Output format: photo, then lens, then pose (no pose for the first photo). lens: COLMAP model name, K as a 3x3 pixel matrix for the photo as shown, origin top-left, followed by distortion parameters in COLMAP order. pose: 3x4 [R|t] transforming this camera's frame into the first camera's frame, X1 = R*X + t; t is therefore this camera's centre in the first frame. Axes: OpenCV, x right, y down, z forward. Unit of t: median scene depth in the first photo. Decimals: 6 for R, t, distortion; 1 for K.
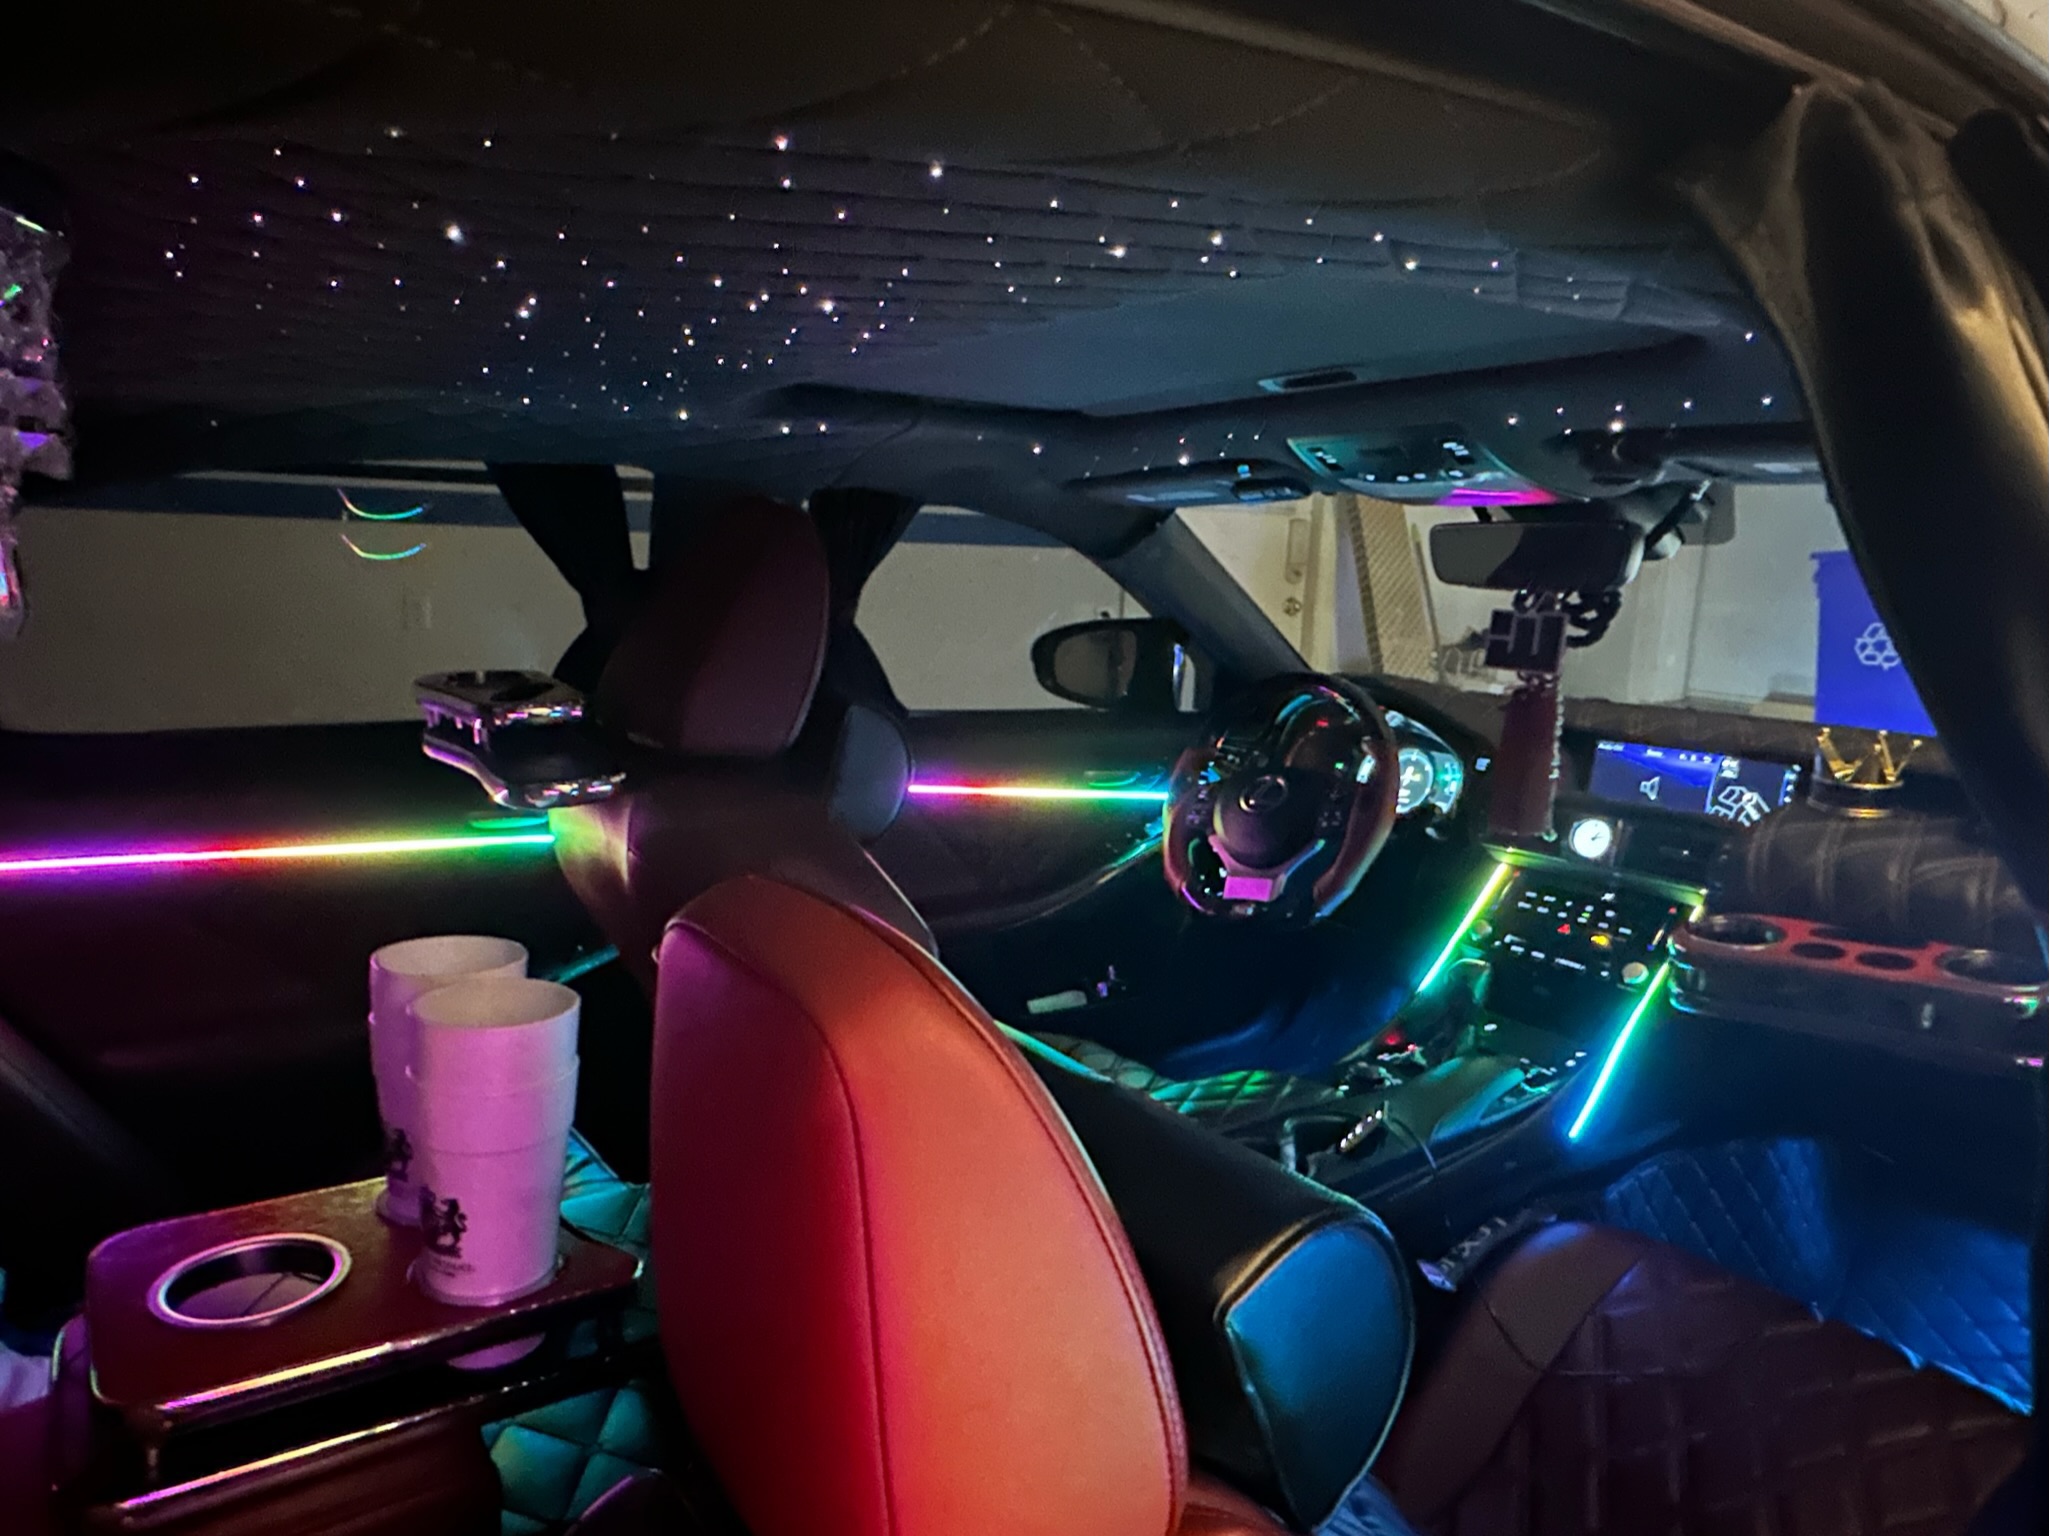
lens RADIAL K [[1242.1, 0, 1024.8], [0, 1242.1, 774.3], [0, 0, 1]] dist [-0.007294, -0.000949]
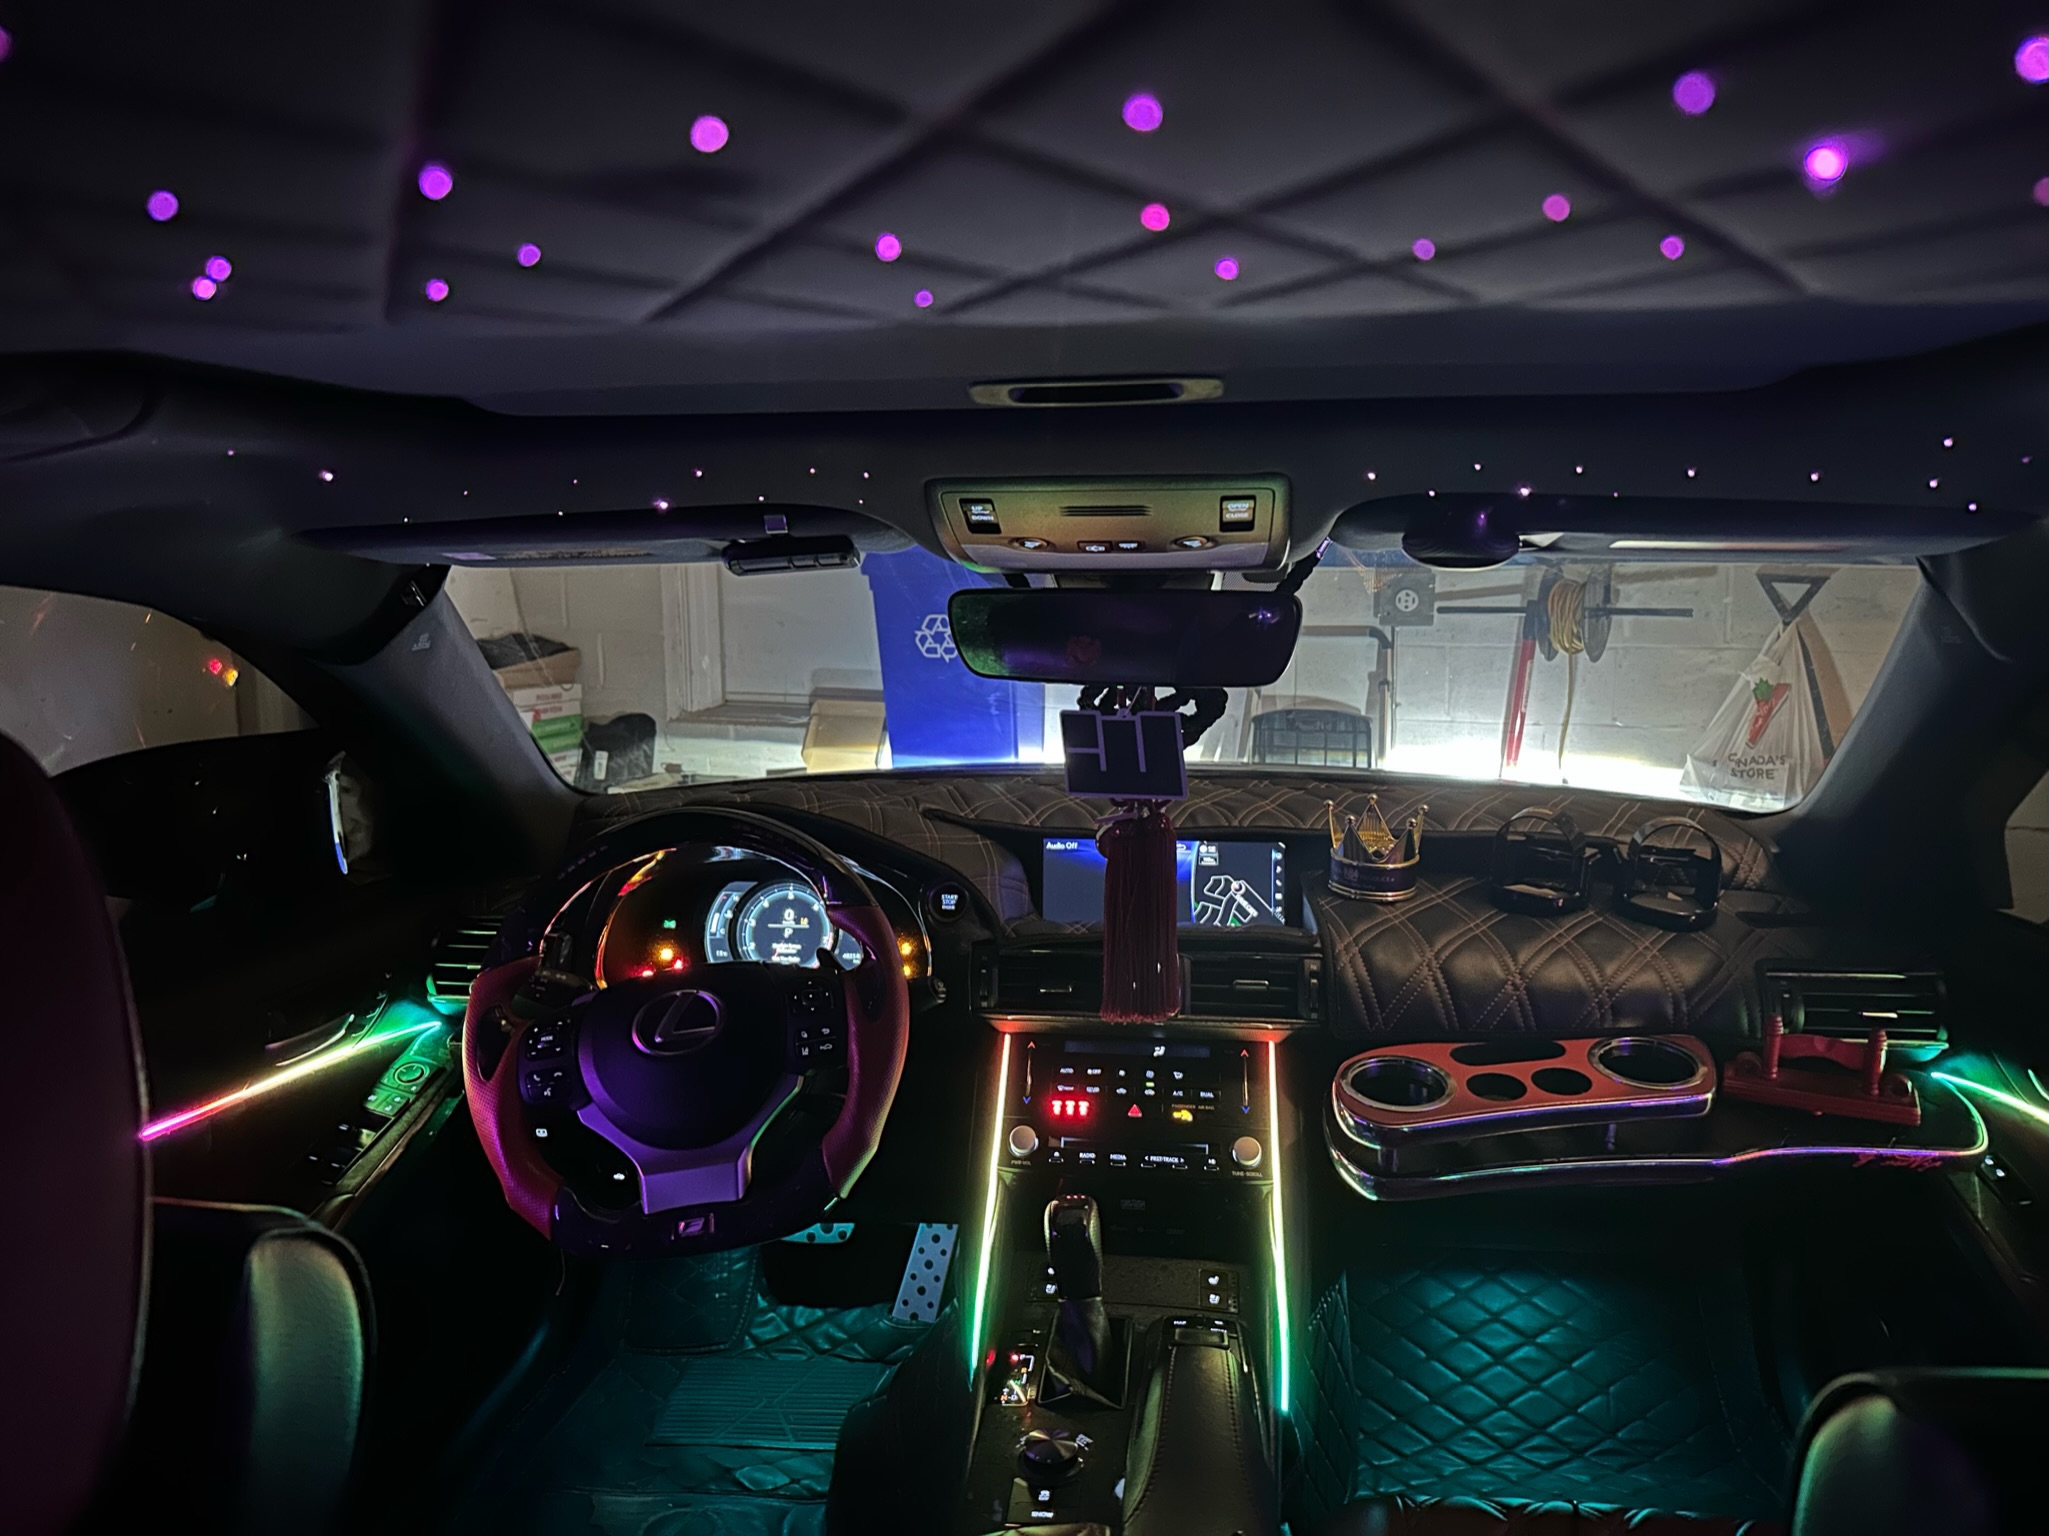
lens RADIAL K [[1429.0, 0, 1027.8], [0, 1429.0, 754.8], [0, 0, 1]] dist [0.064940, 0.001328]
pose [[0.689101, -0.133692, 0.712227, -0.192409], [0.144395, 0.988458, 0.045837, -0.132069], [-0.710134, 0.071256, 0.700452, 0.401303]]
